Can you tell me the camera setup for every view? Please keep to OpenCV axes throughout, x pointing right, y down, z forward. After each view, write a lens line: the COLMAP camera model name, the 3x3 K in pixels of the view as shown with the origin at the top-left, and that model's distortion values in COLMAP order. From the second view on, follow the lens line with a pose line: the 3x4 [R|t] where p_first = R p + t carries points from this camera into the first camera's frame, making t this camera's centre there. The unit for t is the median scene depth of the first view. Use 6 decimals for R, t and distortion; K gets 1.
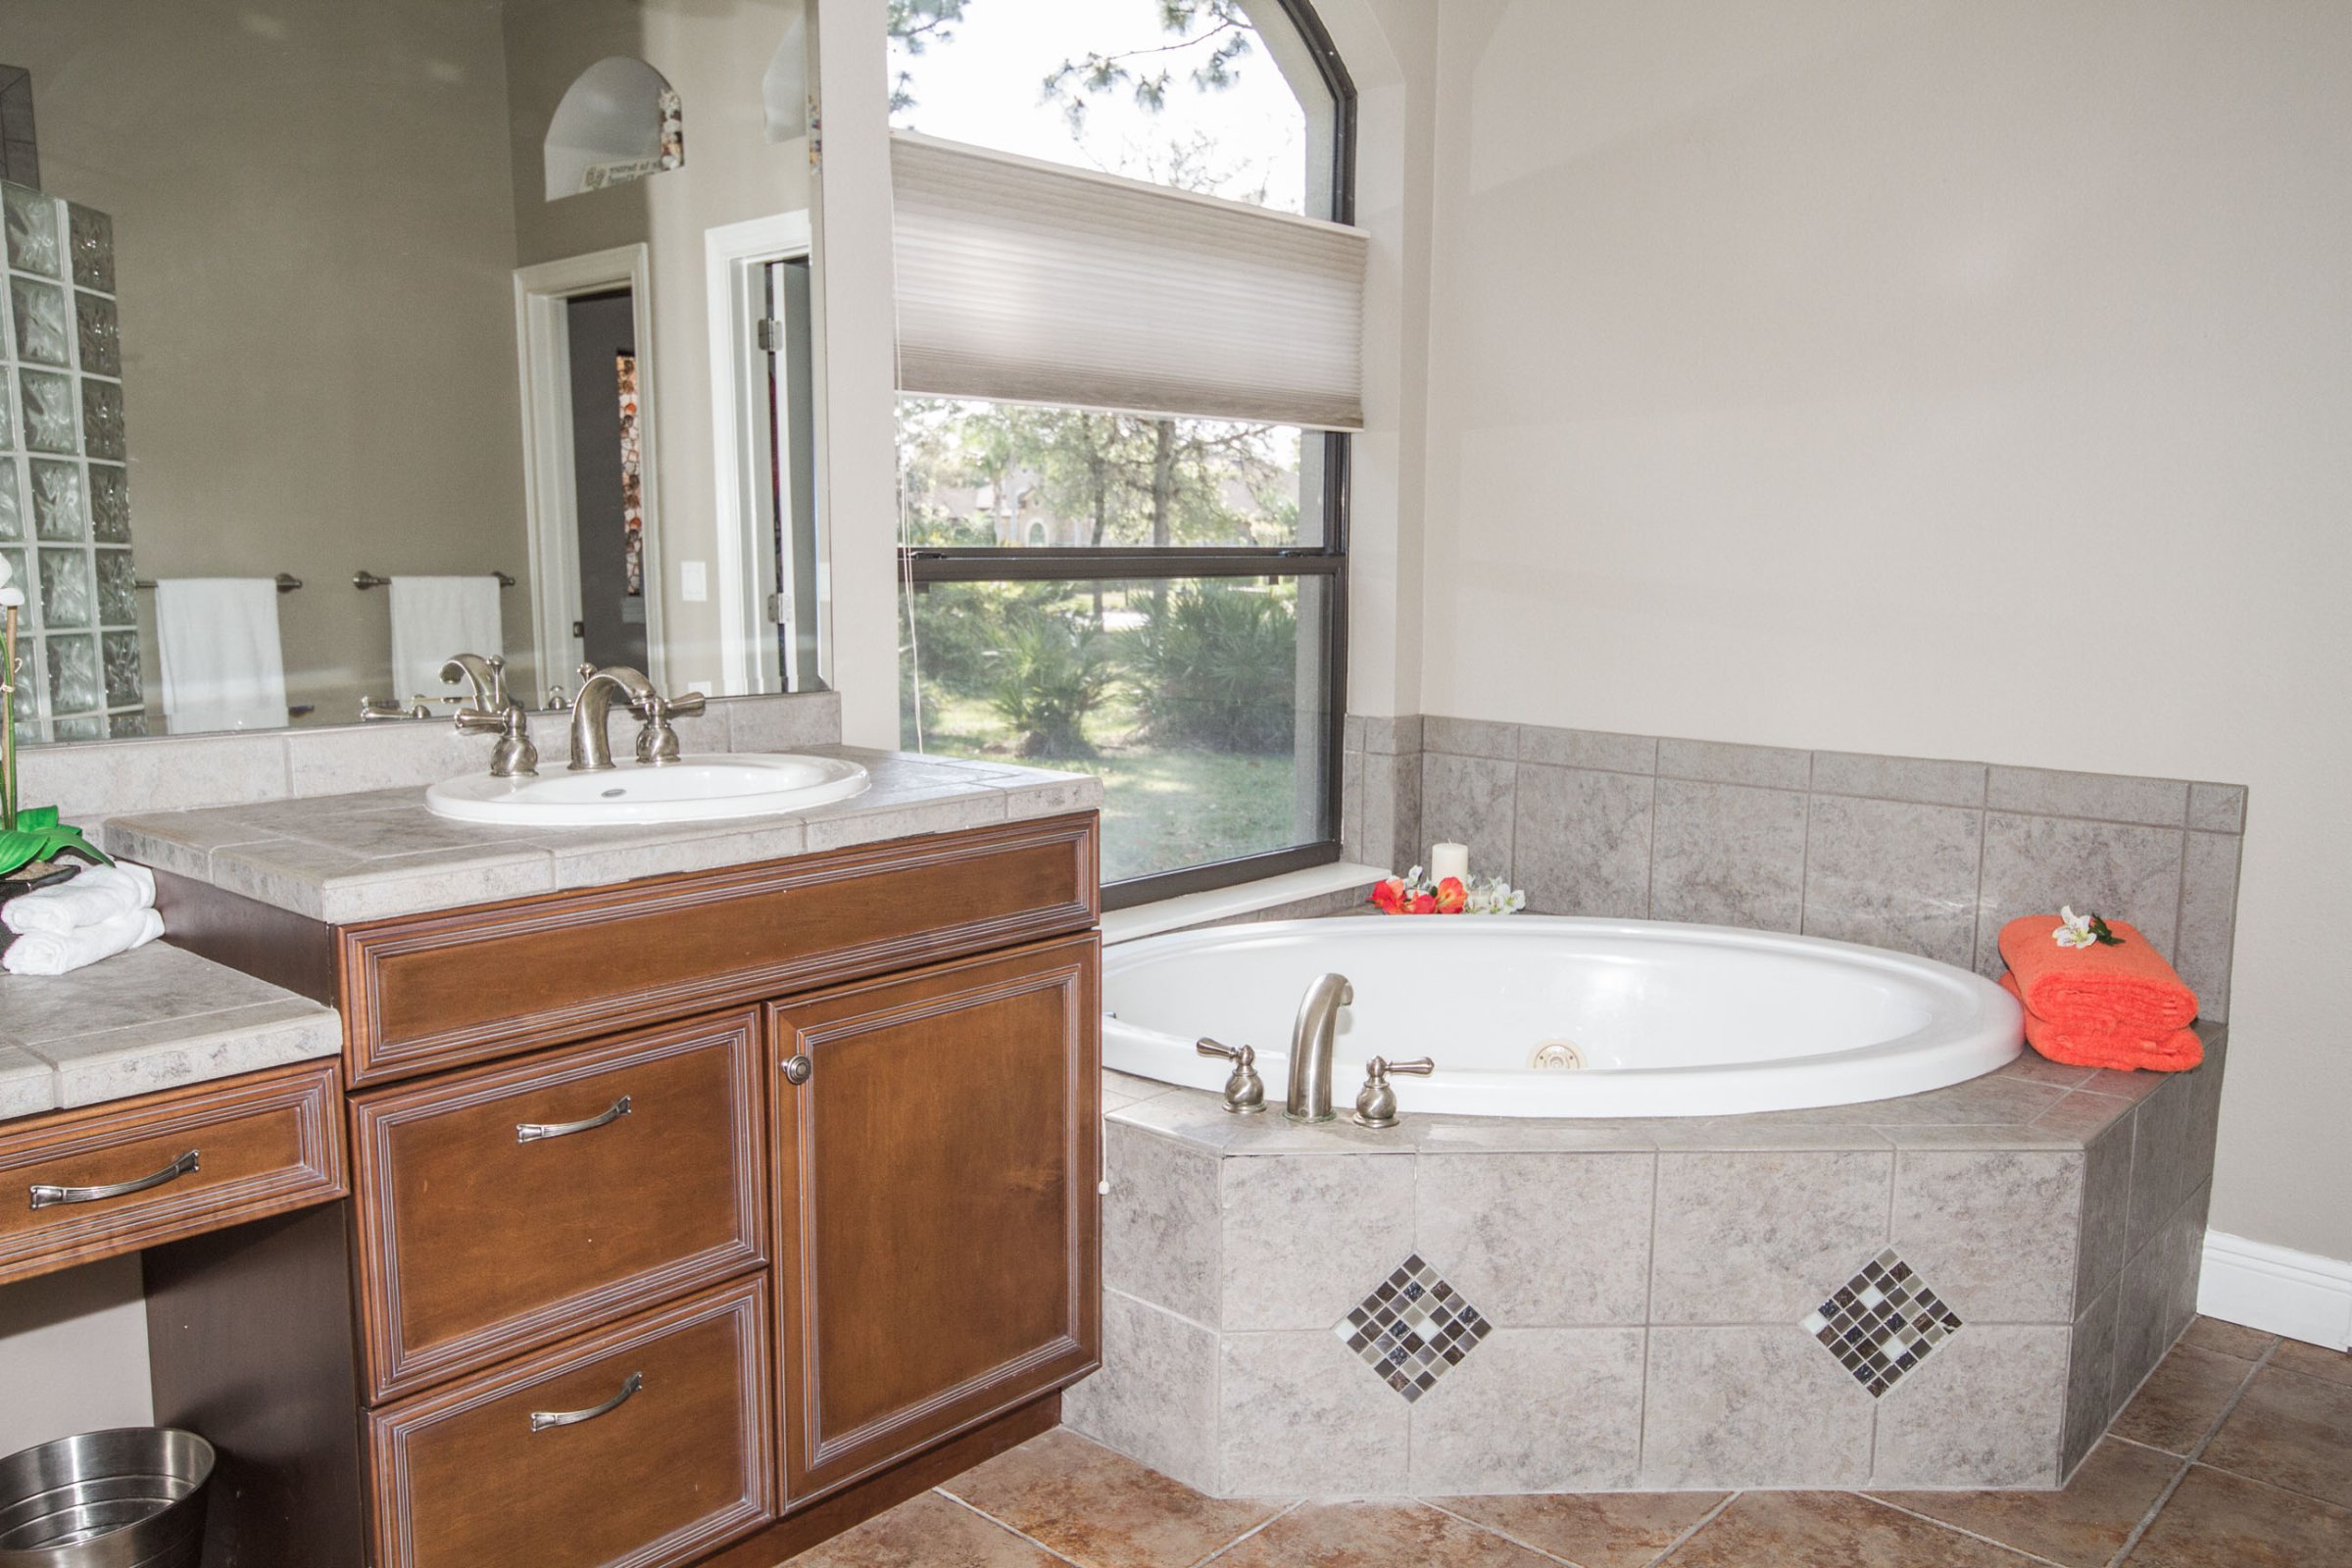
lens RADIAL K [[1833.3, 0, 1162.8], [0, 1833.3, 776.2], [0, 0, 1]] dist [0.014464, 0.031179]
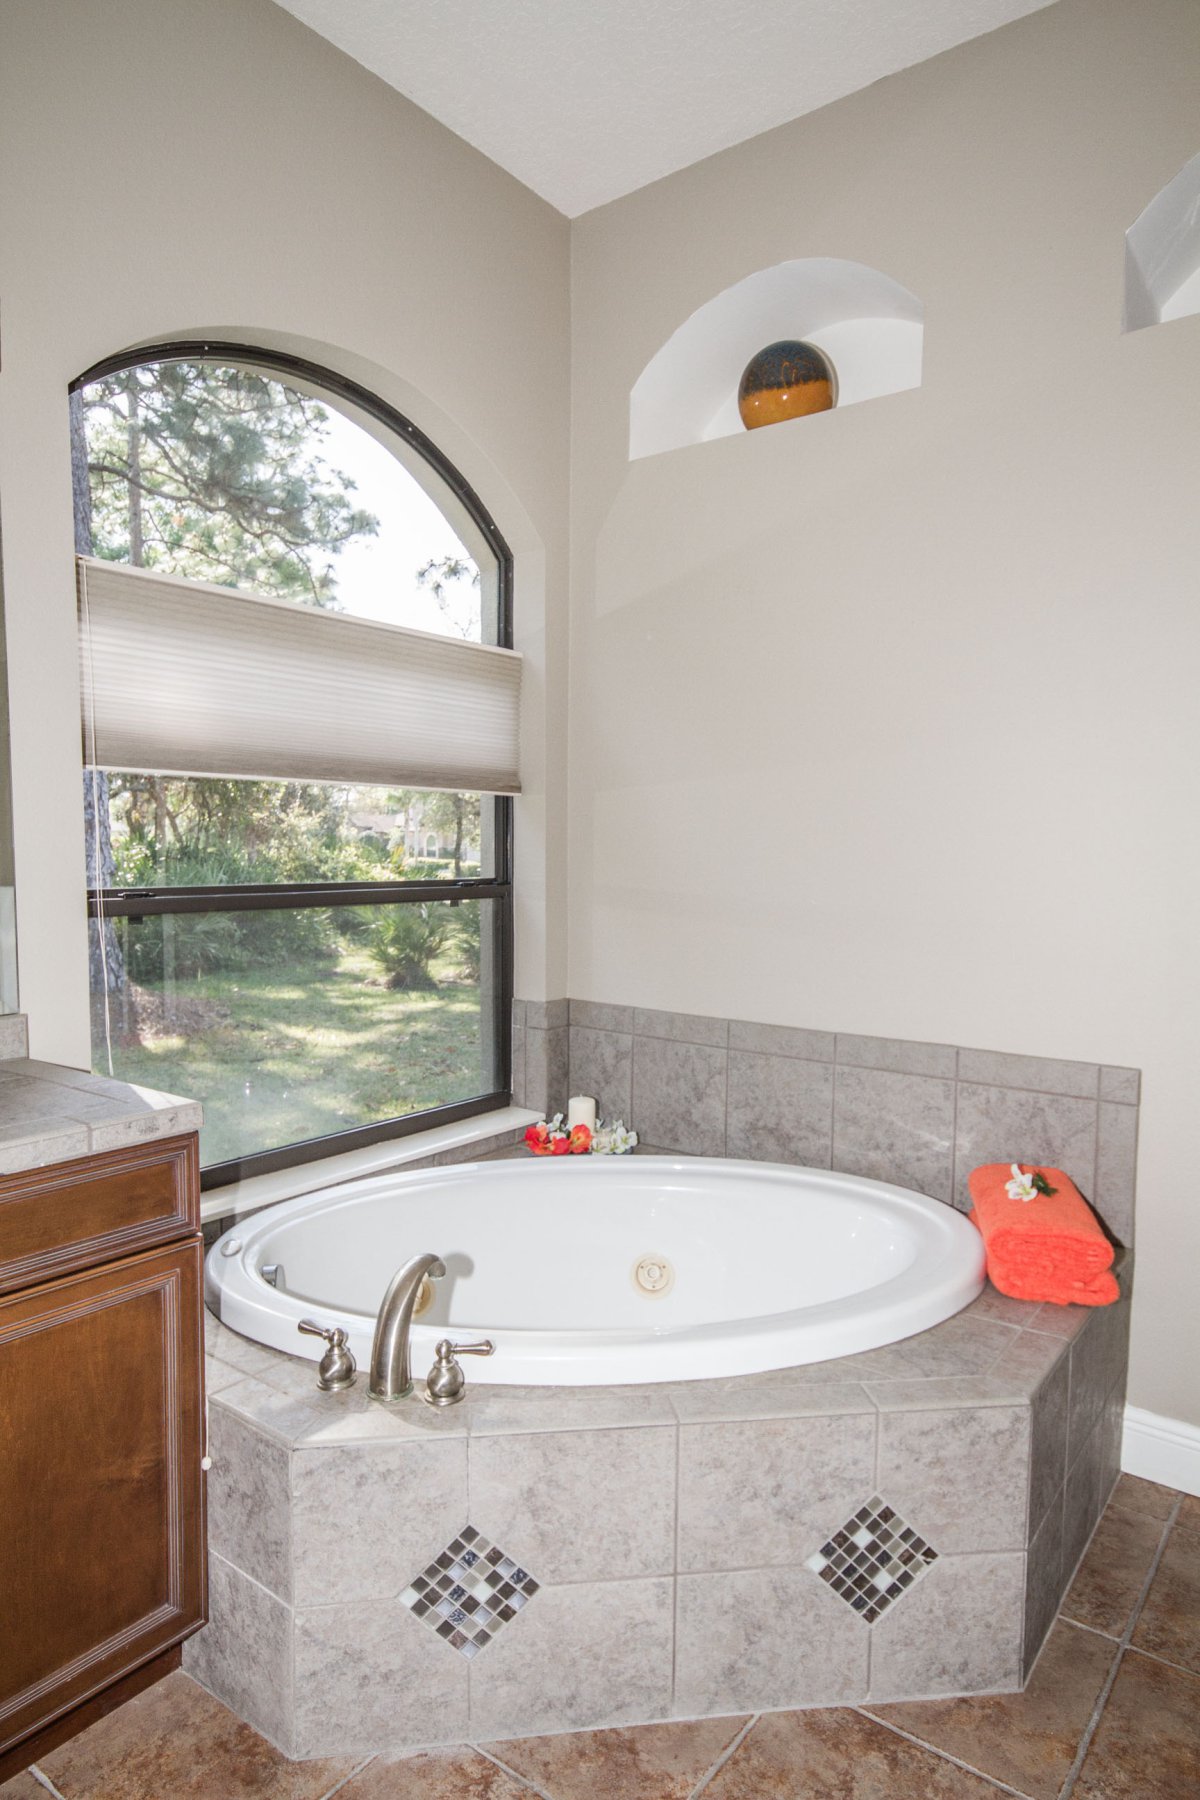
lens RADIAL K [[1095.5, 0, 604.8], [0, 1095.5, 907.7], [0, 0, 1]] dist [0.022318, 0.004840]
pose [[0.996219, -0.000952, 0.086873, 0.155404], [0.007146, 0.997449, -0.071024, -0.068890], [-0.086583, 0.071377, 0.993684, 0.276035]]
